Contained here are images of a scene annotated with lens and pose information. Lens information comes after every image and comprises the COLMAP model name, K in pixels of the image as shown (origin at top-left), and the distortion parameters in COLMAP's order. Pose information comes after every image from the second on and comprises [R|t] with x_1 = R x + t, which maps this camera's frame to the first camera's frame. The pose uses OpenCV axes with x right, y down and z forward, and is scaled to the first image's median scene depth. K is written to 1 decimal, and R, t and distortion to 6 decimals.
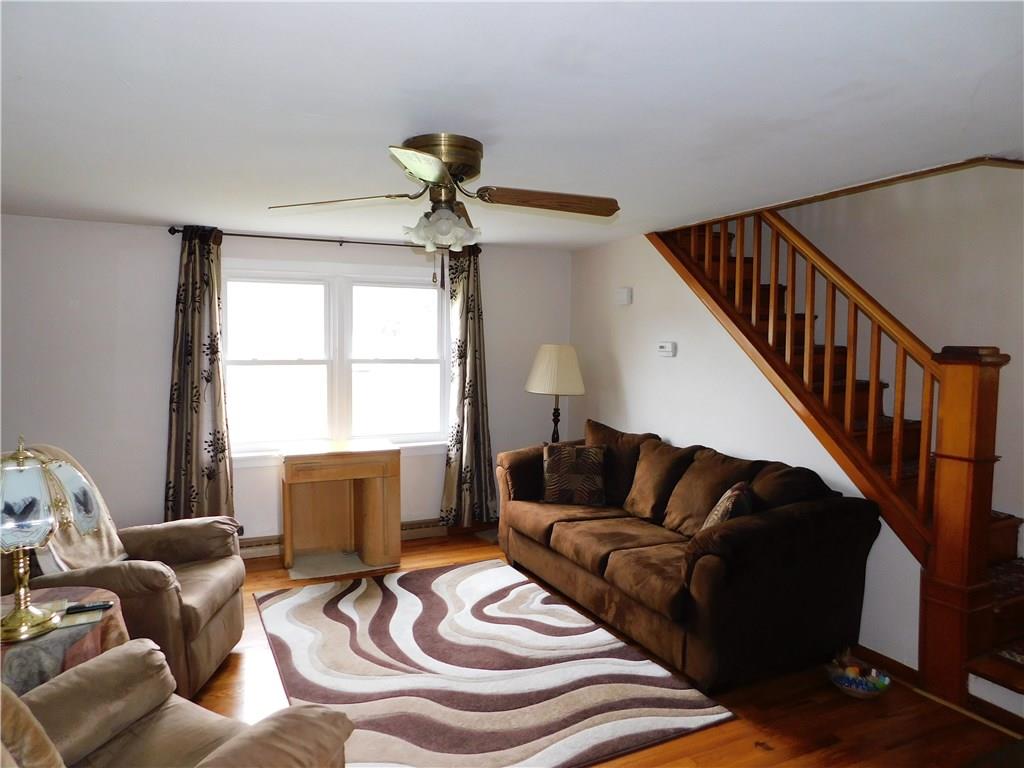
lens RADIAL K [[681.2, 0, 512.3], [0, 681.2, 389.4], [0, 0, 1]] dist [-0.089438, 0.081505]
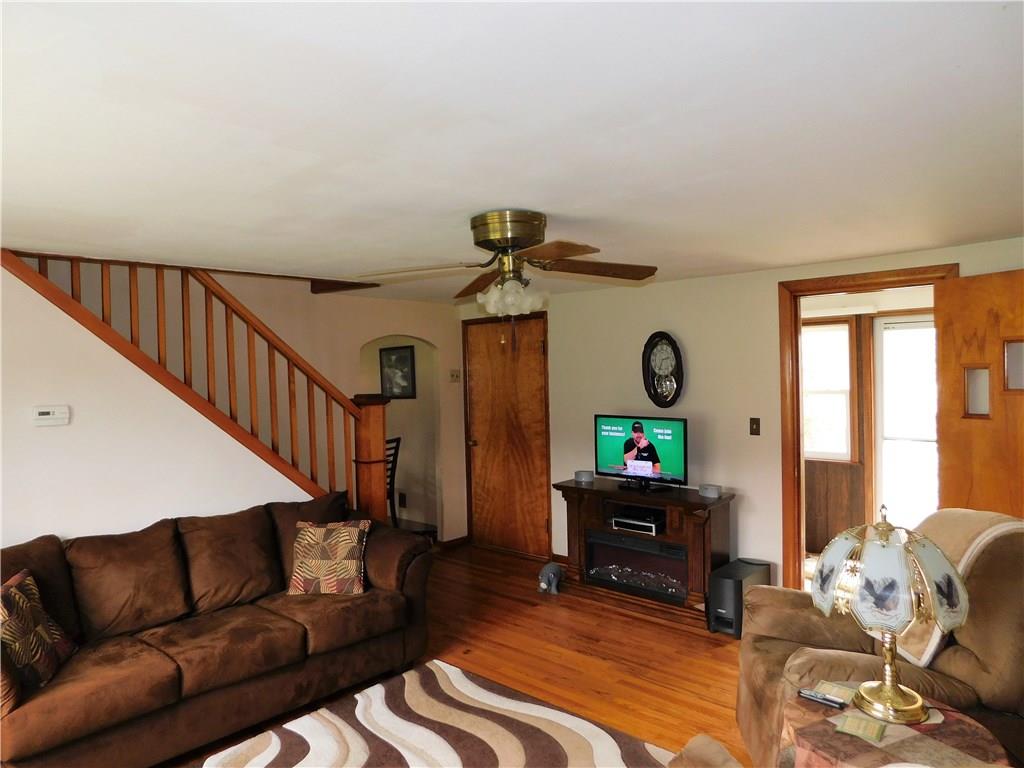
lens RADIAL K [[681.2, 0, 512.3], [0, 681.2, 389.4], [0, 0, 1]] dist [-0.089438, 0.081505]
pose [[-0.382481, -0.014273, 0.923853, -0.823335], [0.083075, 0.995300, 0.049771, -0.107393], [-0.920221, 0.095785, -0.379497, 1.068834]]
